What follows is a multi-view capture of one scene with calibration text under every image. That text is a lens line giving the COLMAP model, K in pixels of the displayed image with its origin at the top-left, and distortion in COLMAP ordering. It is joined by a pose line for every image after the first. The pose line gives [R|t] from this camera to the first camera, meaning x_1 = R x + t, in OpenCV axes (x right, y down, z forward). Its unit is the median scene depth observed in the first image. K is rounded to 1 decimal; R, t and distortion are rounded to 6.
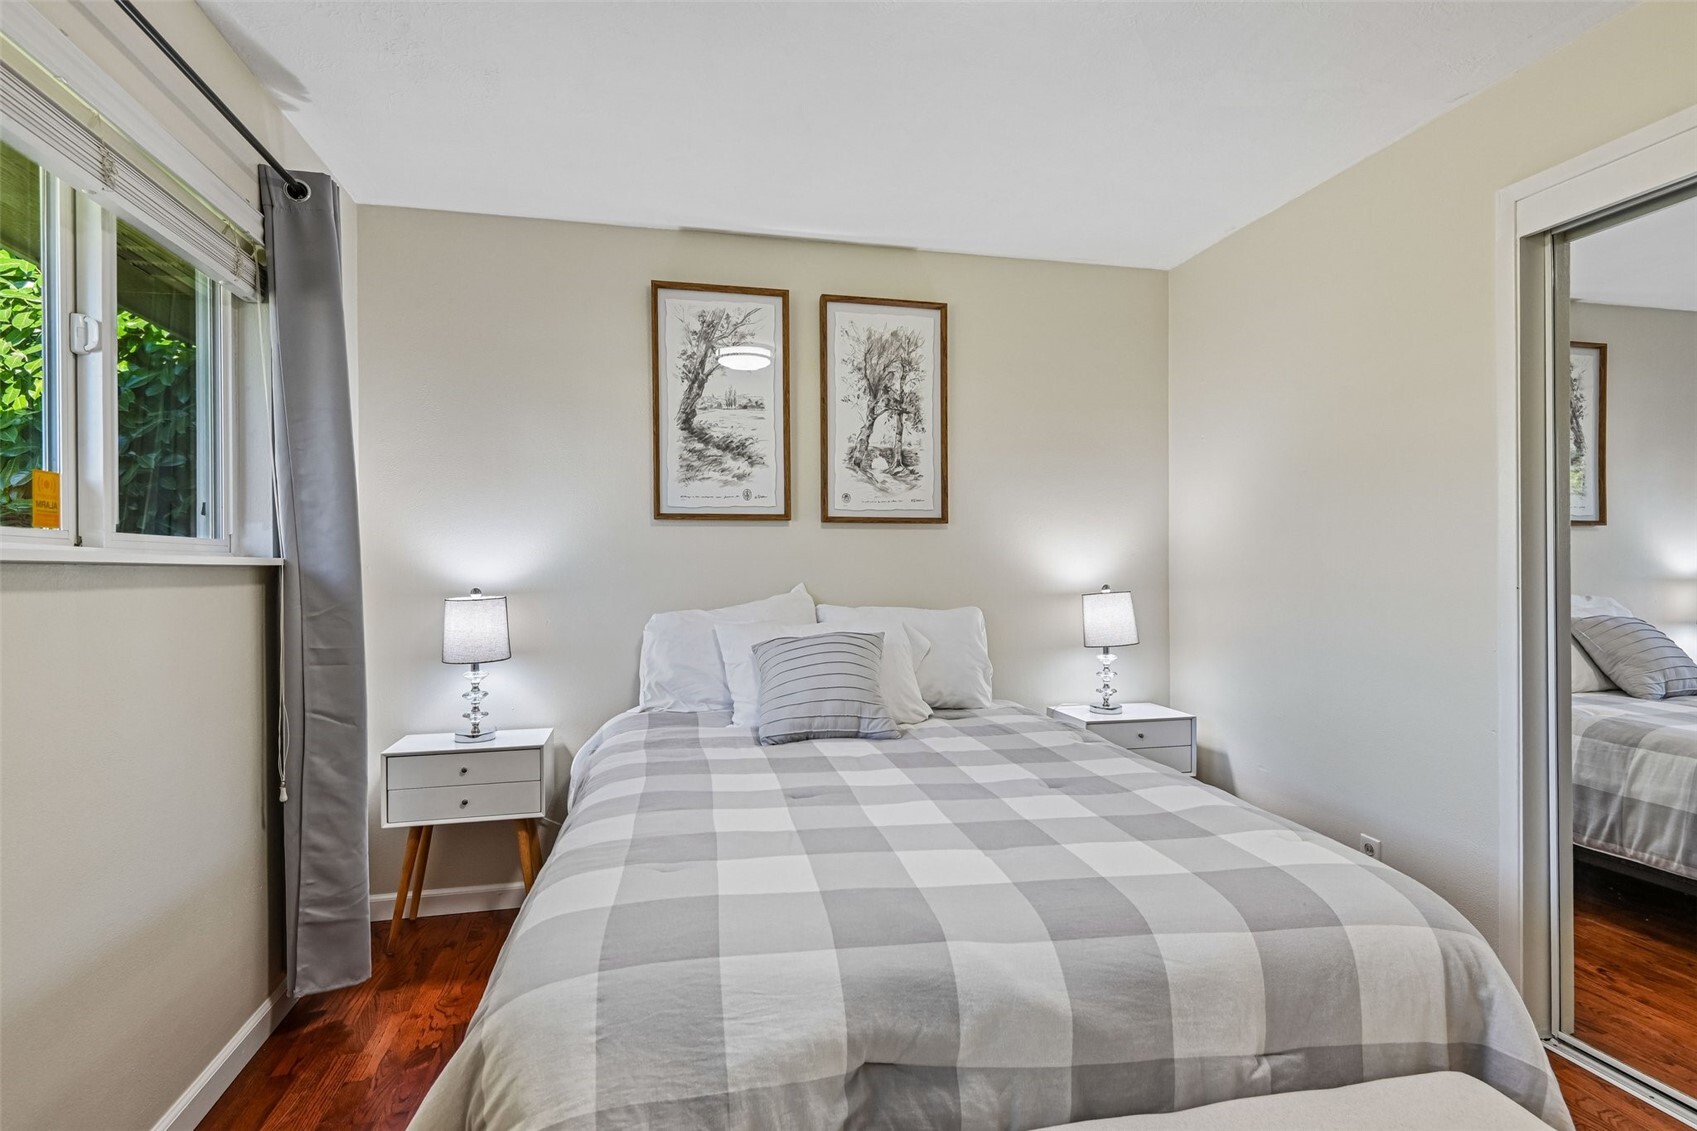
lens RADIAL K [[874.2, 0, 848.3], [0, 874.2, 568.2], [0, 0, 1]] dist [0.007328, -0.000391]
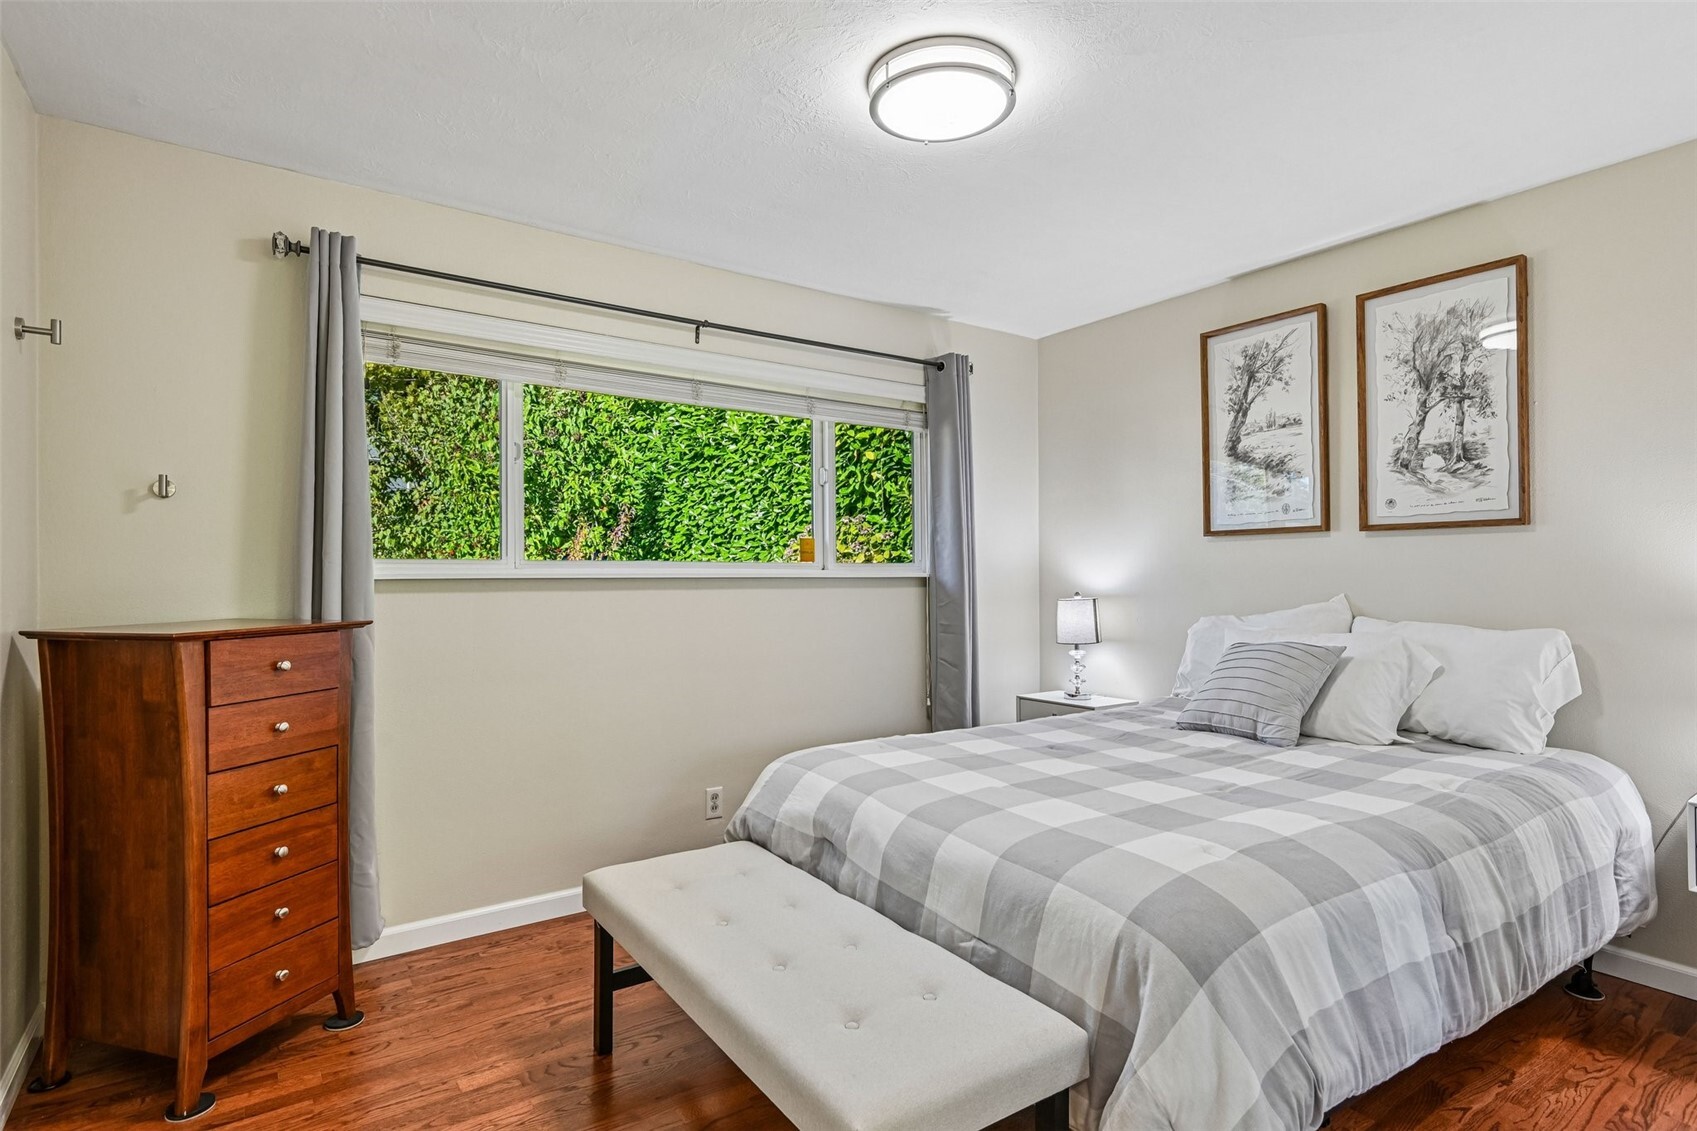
lens RADIAL K [[874.2, 0, 848.3], [0, 874.2, 570.8], [0, 0, 1]] dist [0.007328, -0.000391]
pose [[0.367352, -0.001725, -0.930080, 0.671814], [0.004078, 0.999992, -0.000244, -0.011004], [0.930073, -0.003703, 0.367356, 0.120351]]
